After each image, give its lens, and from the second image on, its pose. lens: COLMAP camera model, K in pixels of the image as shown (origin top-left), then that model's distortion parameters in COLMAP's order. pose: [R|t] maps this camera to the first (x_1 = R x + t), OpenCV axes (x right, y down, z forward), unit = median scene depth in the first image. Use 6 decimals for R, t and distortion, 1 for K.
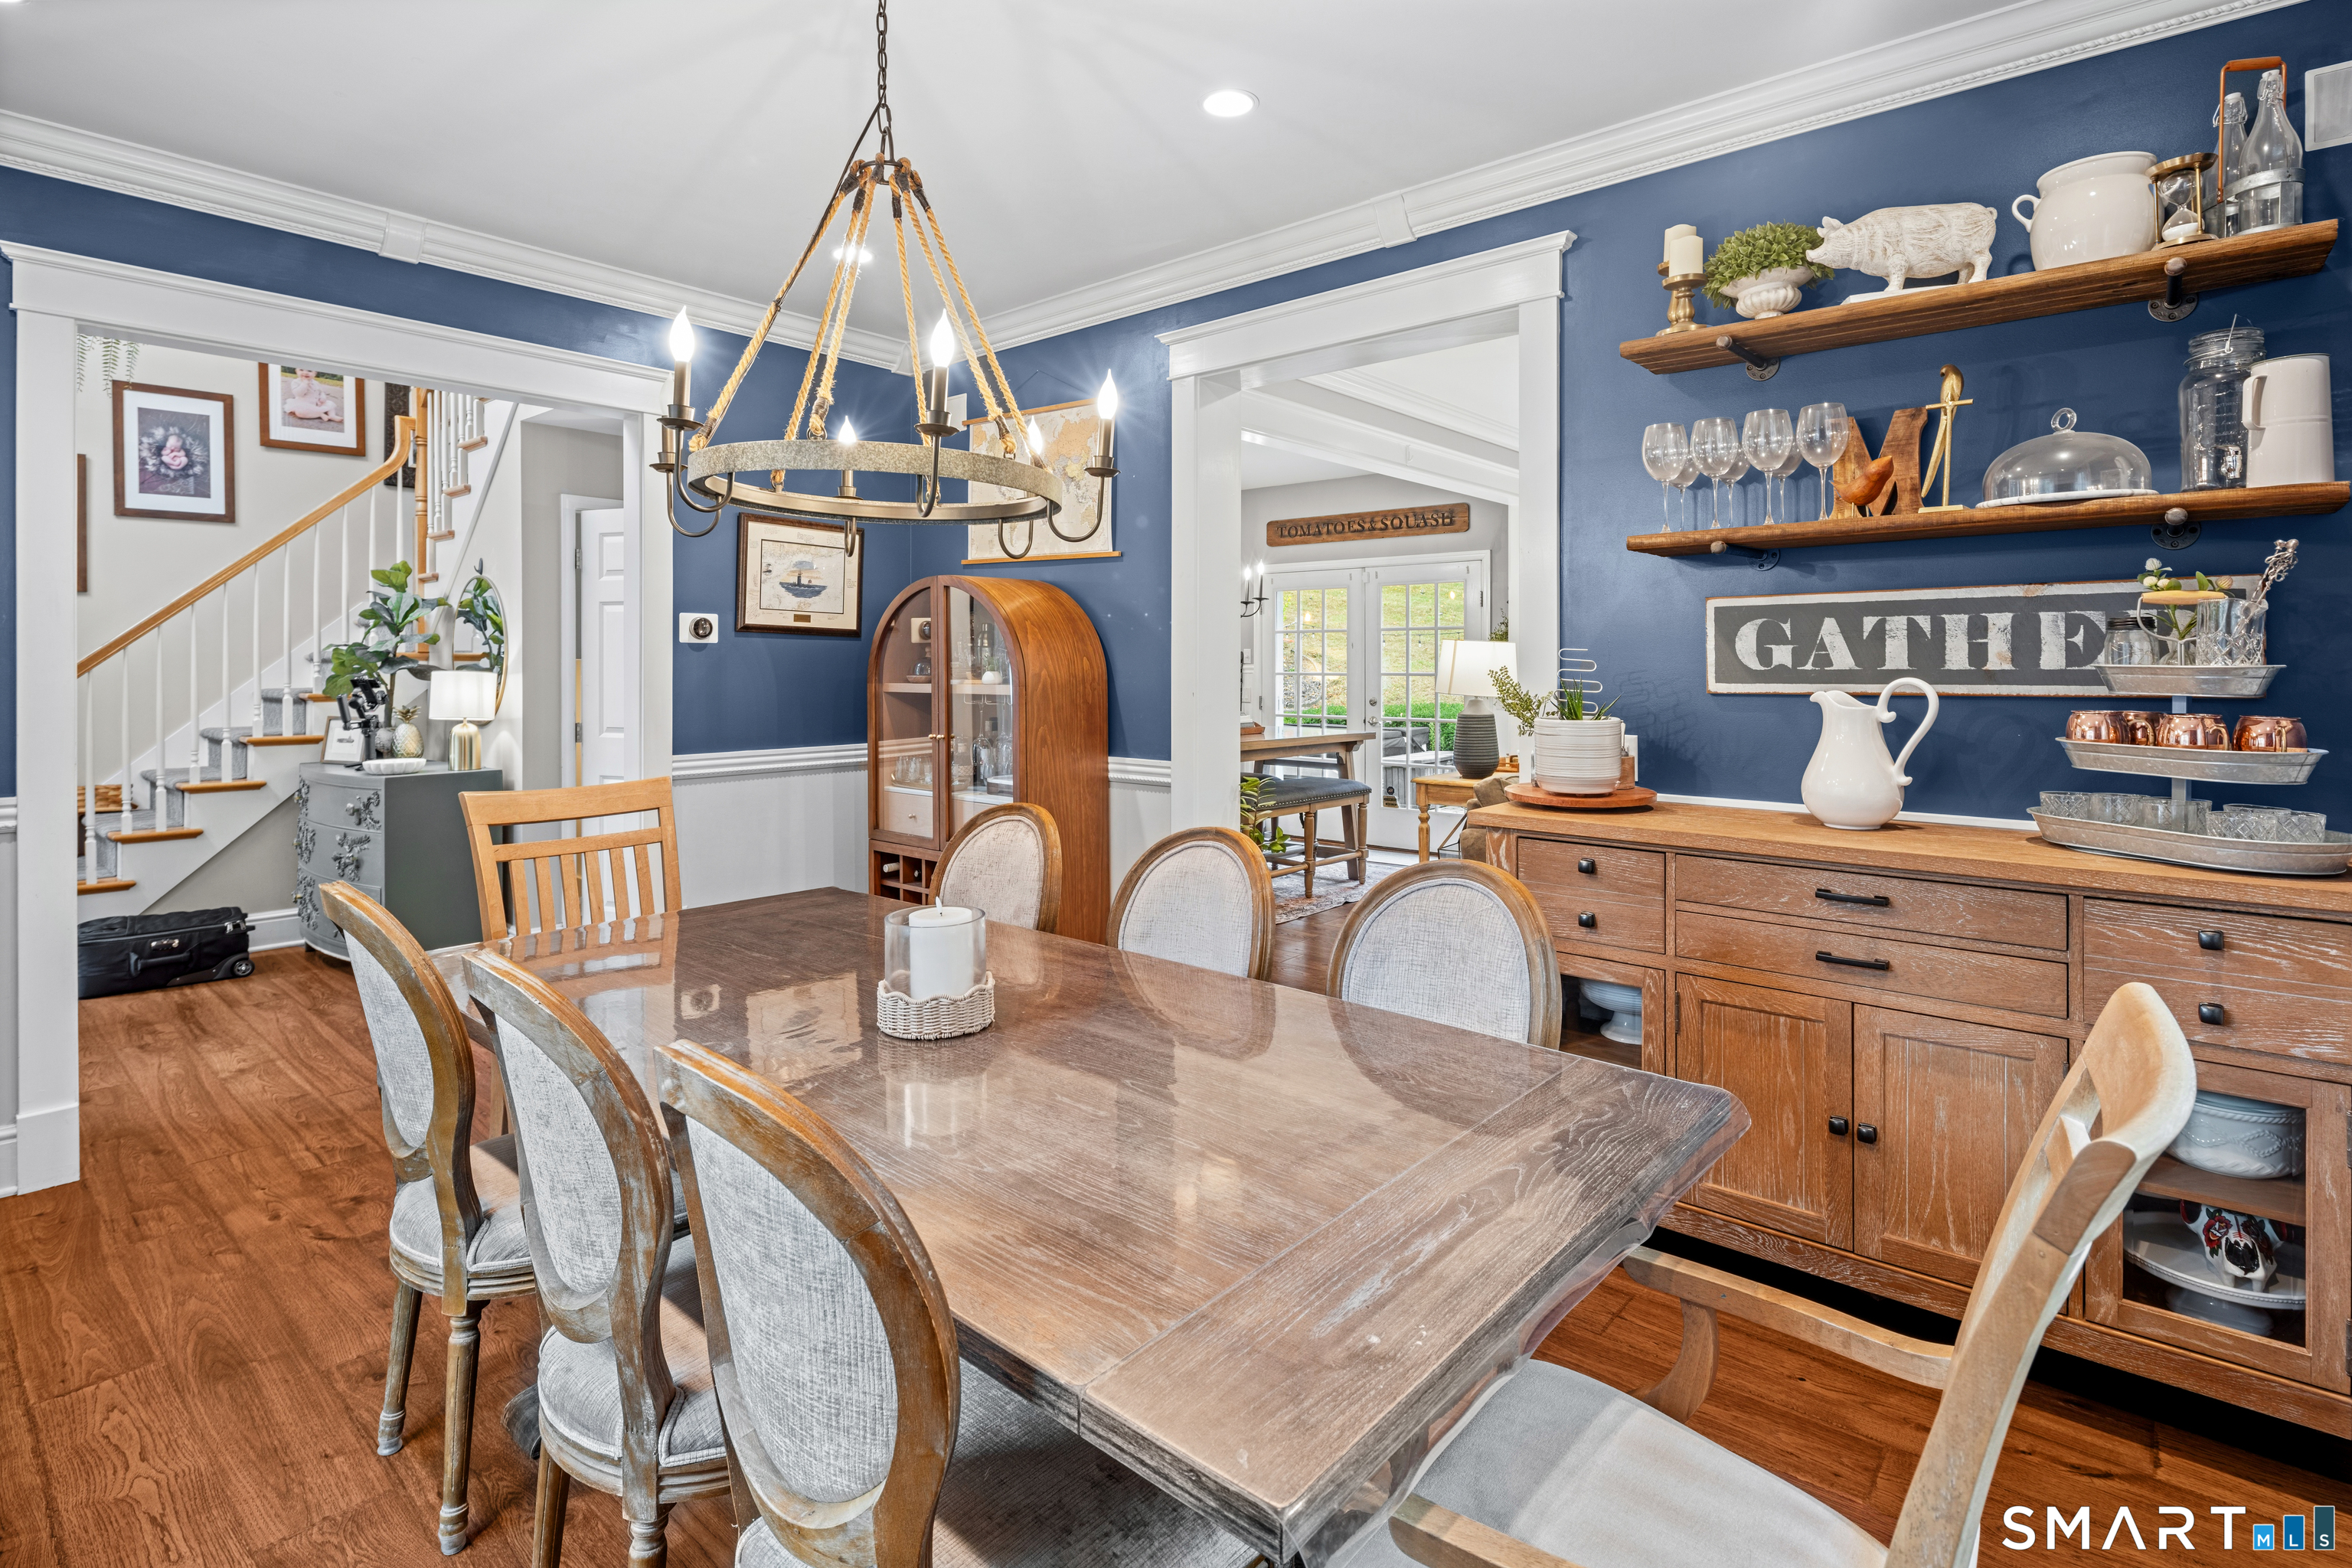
lens RADIAL K [[1136.4, 0, 1174.7], [0, 1136.4, 657.3], [0, 0, 1]] dist [0.014632, -0.009571]
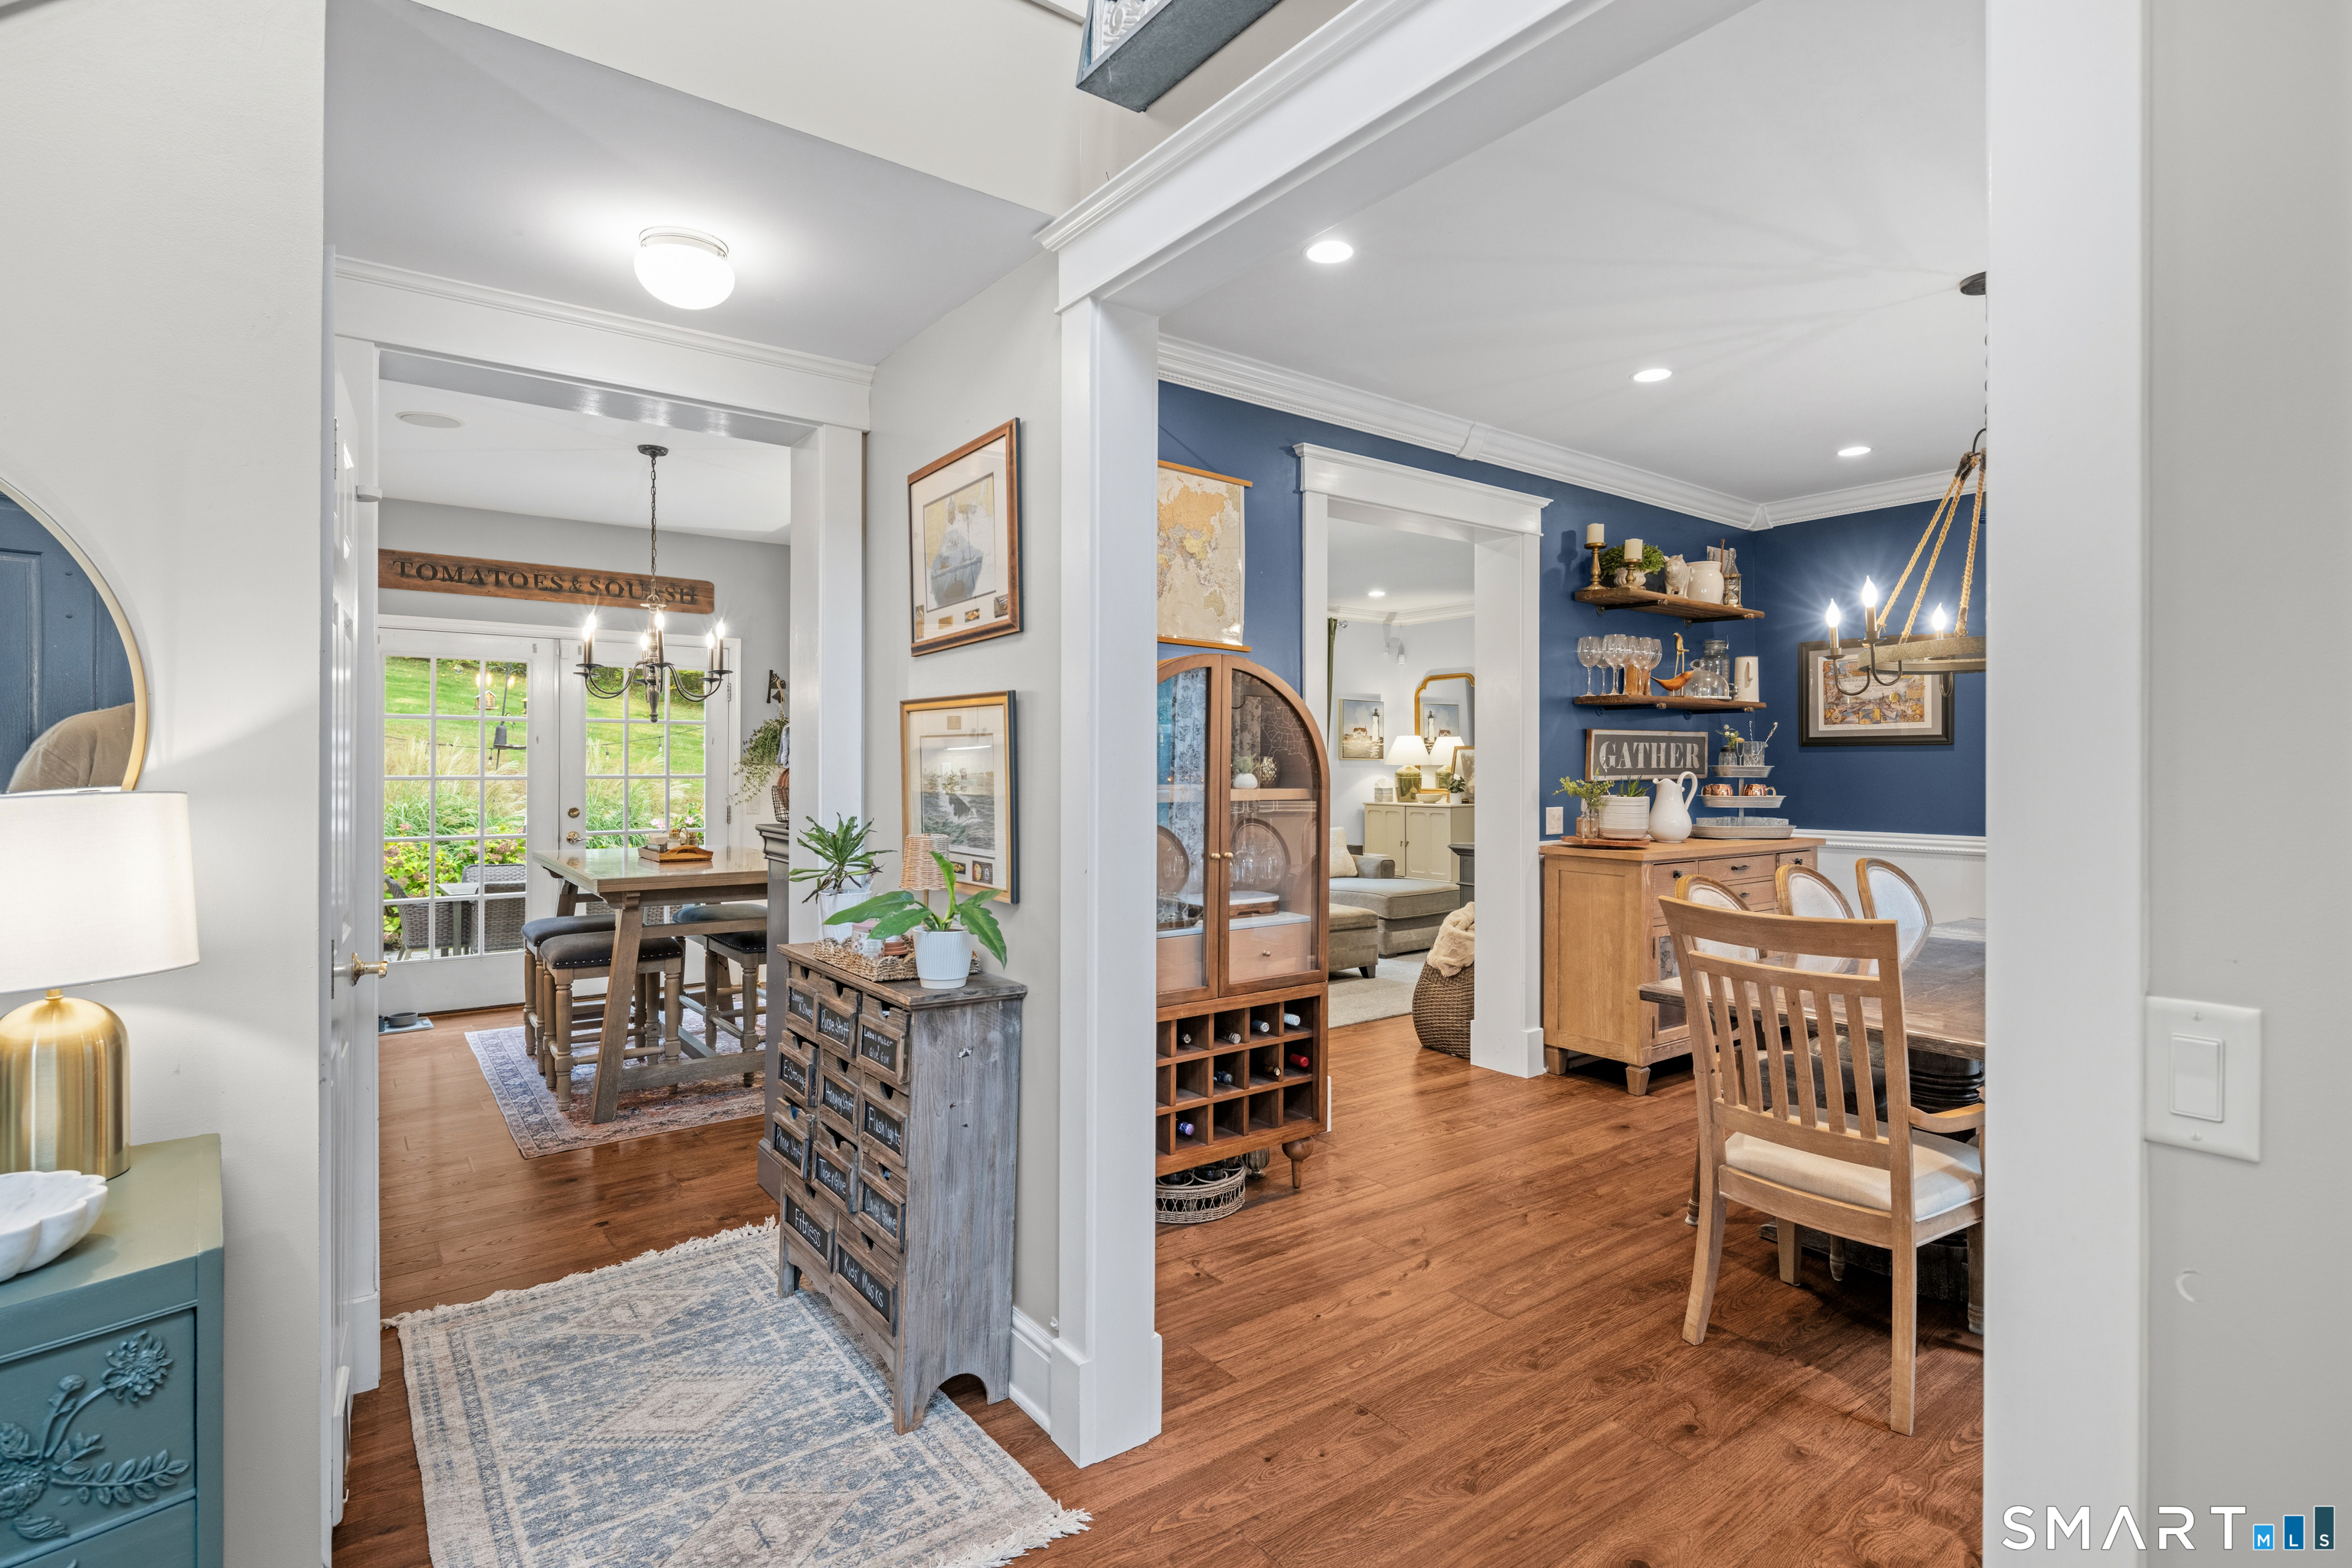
lens RADIAL K [[1139.8, 0, 1178.8], [0, 1139.8, 764.0], [0, 0, 1]] dist [0.001632, -0.001486]
pose [[0.205102, 0.000984, 0.978740, -0.461174], [-0.006064, 0.999982, 0.000266, 0.002348], [-0.978722, -0.005990, 0.205105, 0.401547]]
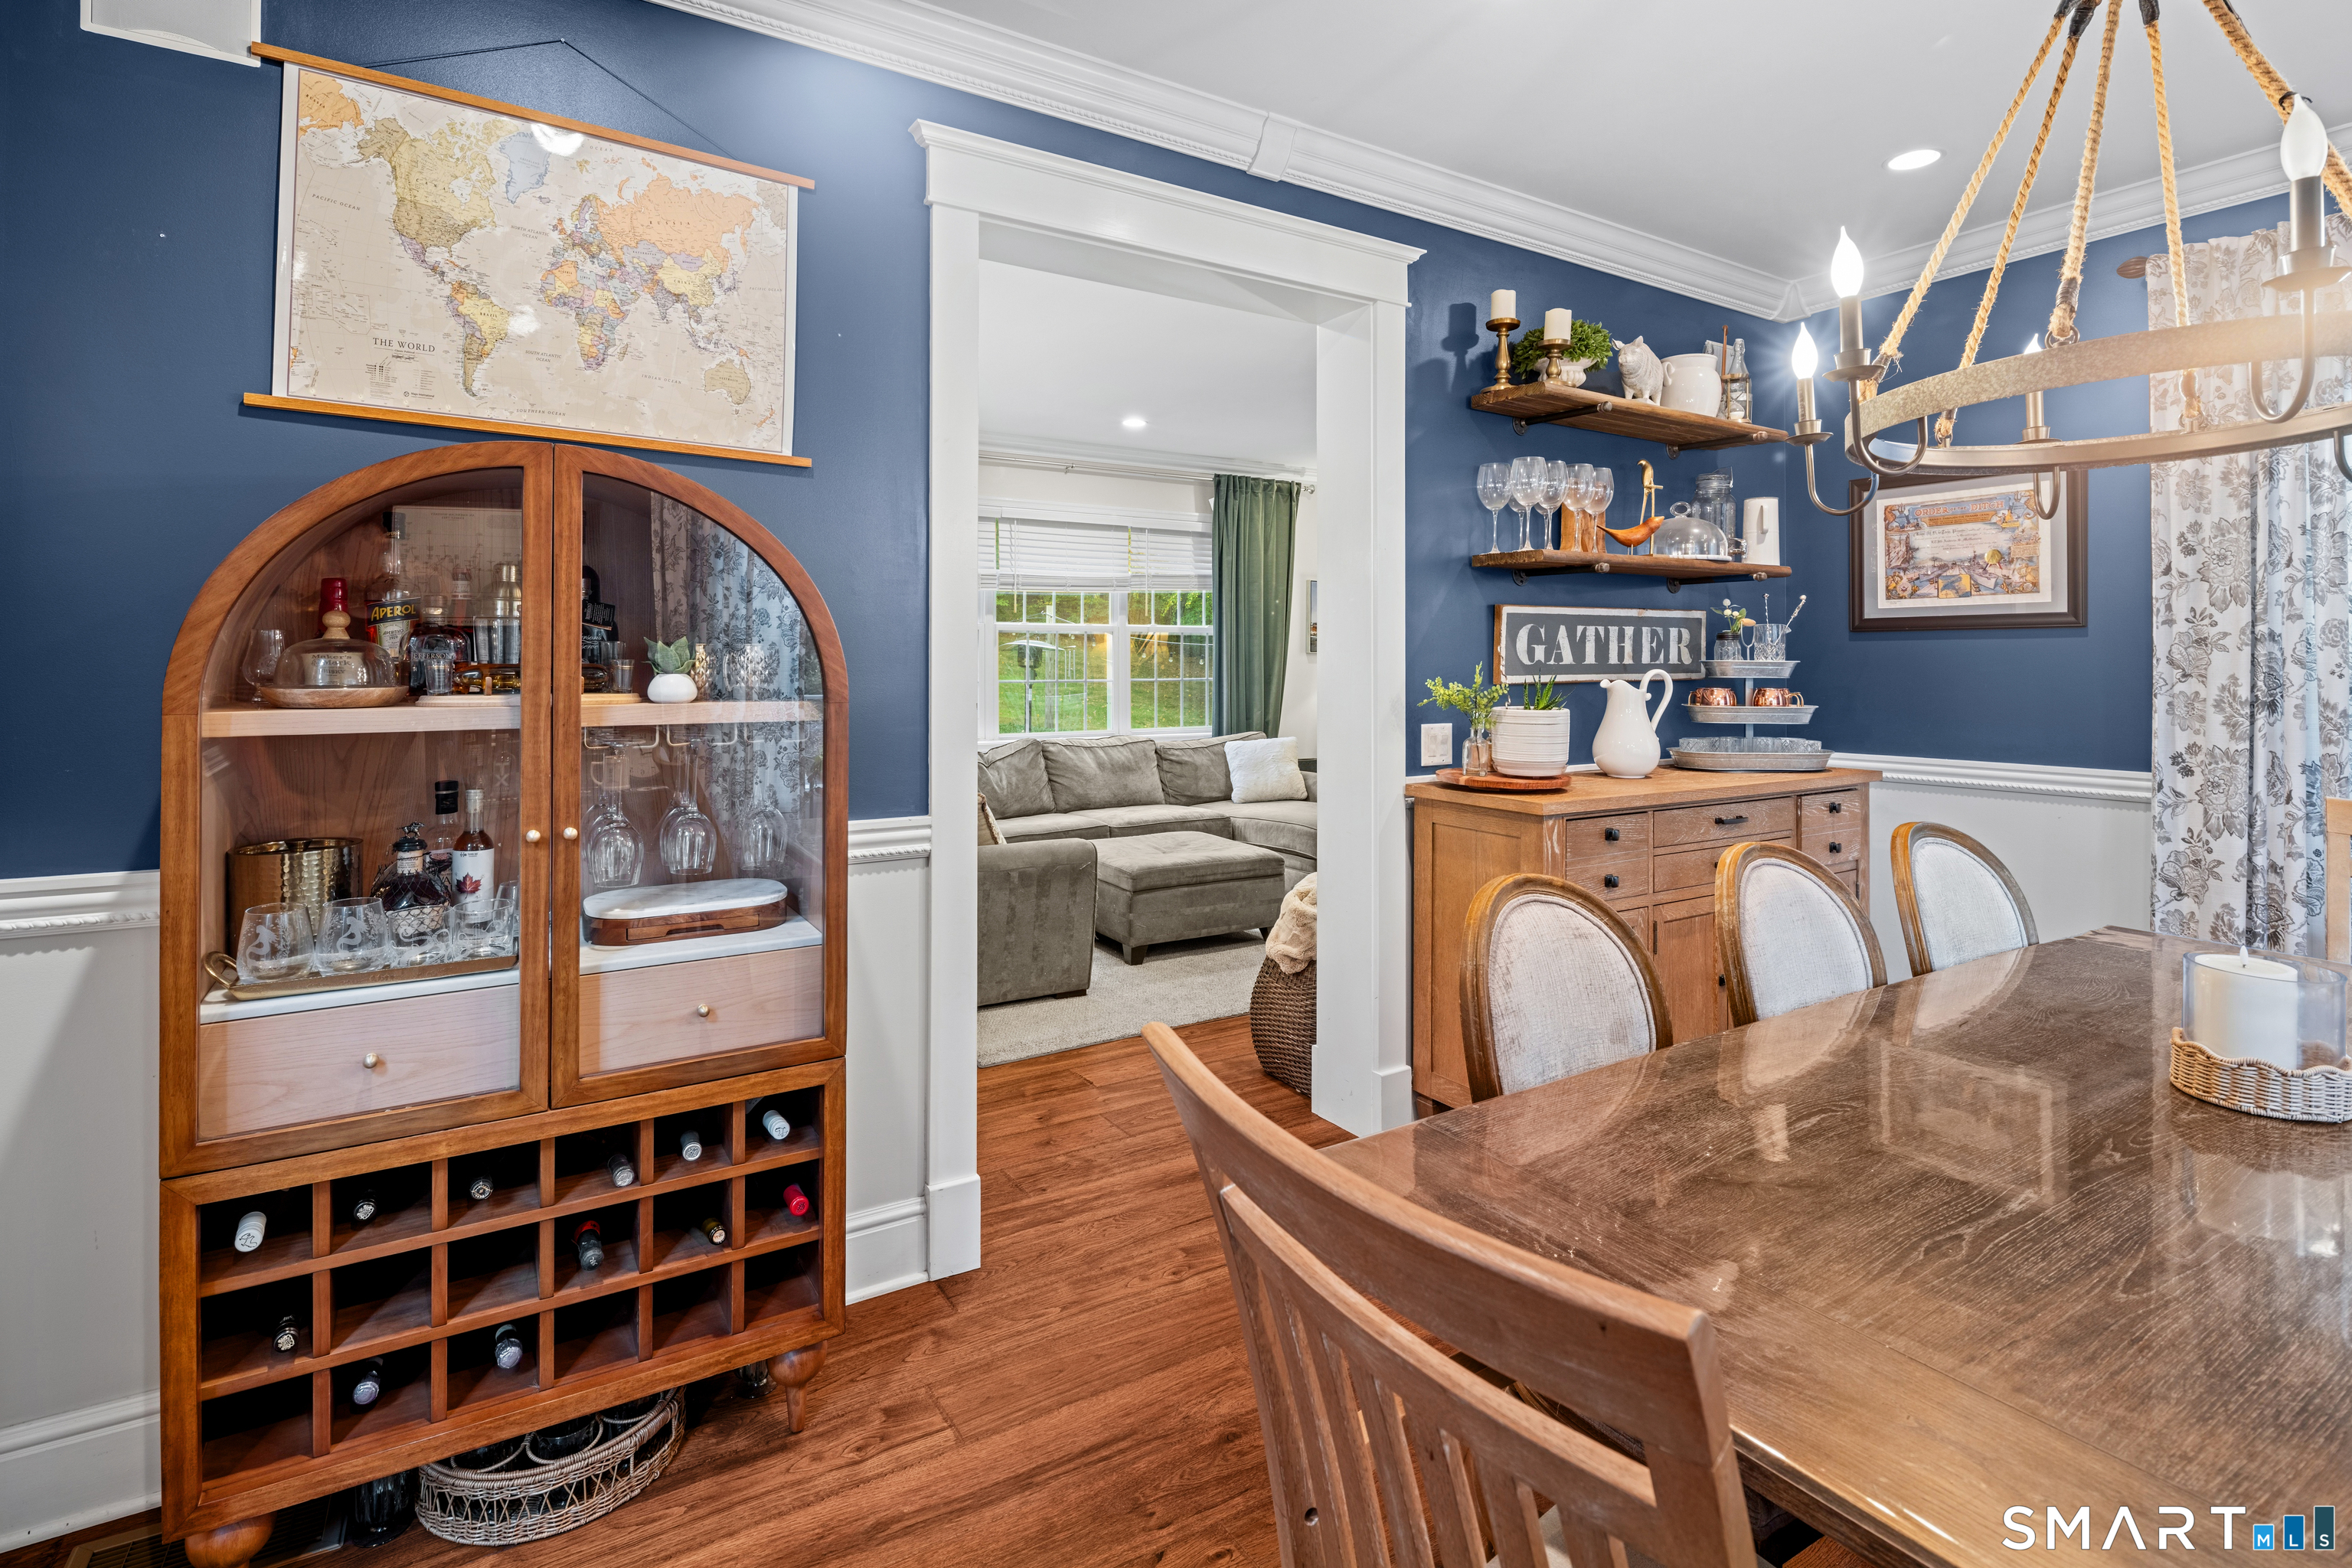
lens RADIAL K [[1147.1, 0, 1180.7], [0, 1147.1, 655.7], [0, 0, 1]] dist [0.000717, -0.000354]
pose [[0.285789, 0.004507, 0.958282, -0.250162], [-0.005645, 0.999980, -0.003020, 0.002272], [-0.958276, -0.004547, 0.285808, 0.308540]]
